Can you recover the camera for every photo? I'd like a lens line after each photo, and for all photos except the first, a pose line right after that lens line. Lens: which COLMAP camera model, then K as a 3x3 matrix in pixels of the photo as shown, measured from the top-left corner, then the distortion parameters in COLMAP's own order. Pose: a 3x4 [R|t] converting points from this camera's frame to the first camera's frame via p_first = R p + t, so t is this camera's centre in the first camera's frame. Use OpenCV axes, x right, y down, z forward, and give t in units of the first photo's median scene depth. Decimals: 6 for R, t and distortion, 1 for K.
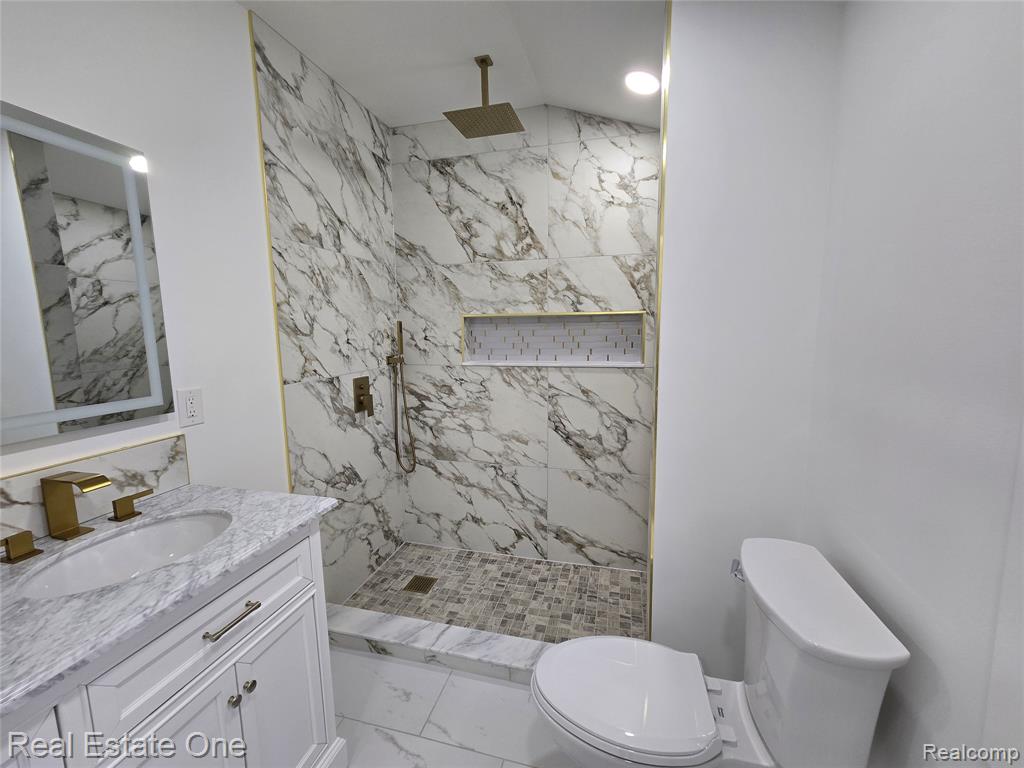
lens RADIAL K [[418.5, 0, 514.8], [0, 418.5, 381.9], [0, 0, 1]] dist [0.000204, 0.001229]
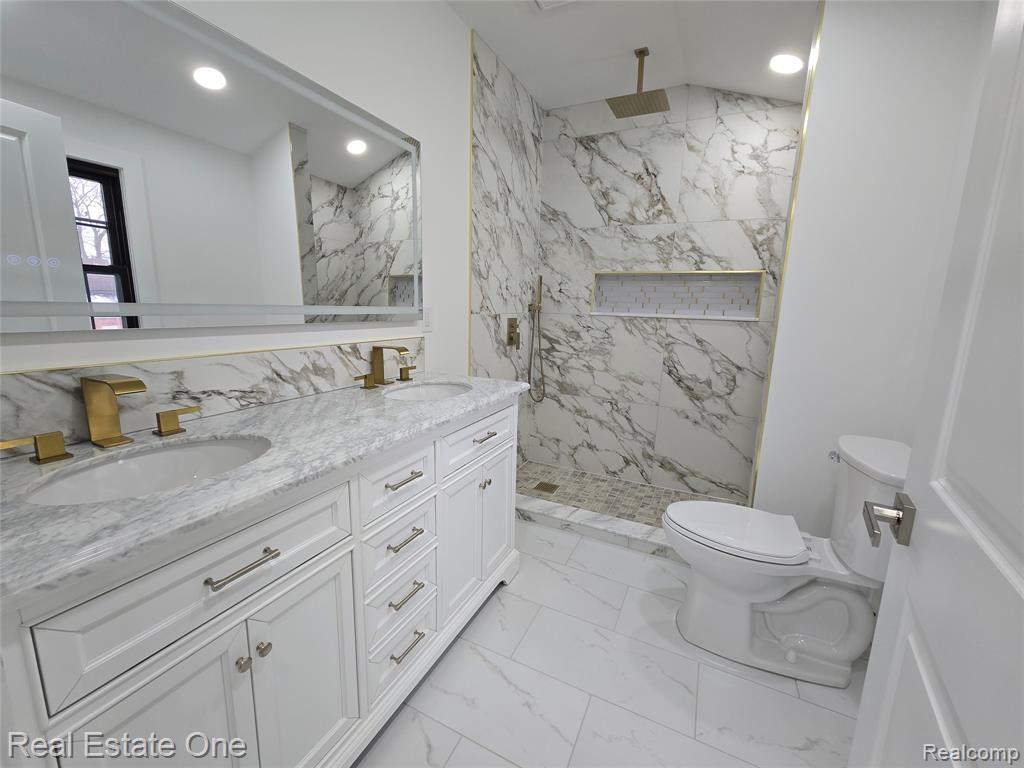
lens RADIAL K [[418.5, 0, 515.1], [0, 418.5, 381.6], [0, 0, 1]] dist [0.000204, 0.001229]
pose [[0.980157, 0.075604, -0.183237, -0.112127], [-0.065890, 0.996108, 0.058540, 0.102233], [0.186950, -0.045305, 0.981324, -0.231357]]
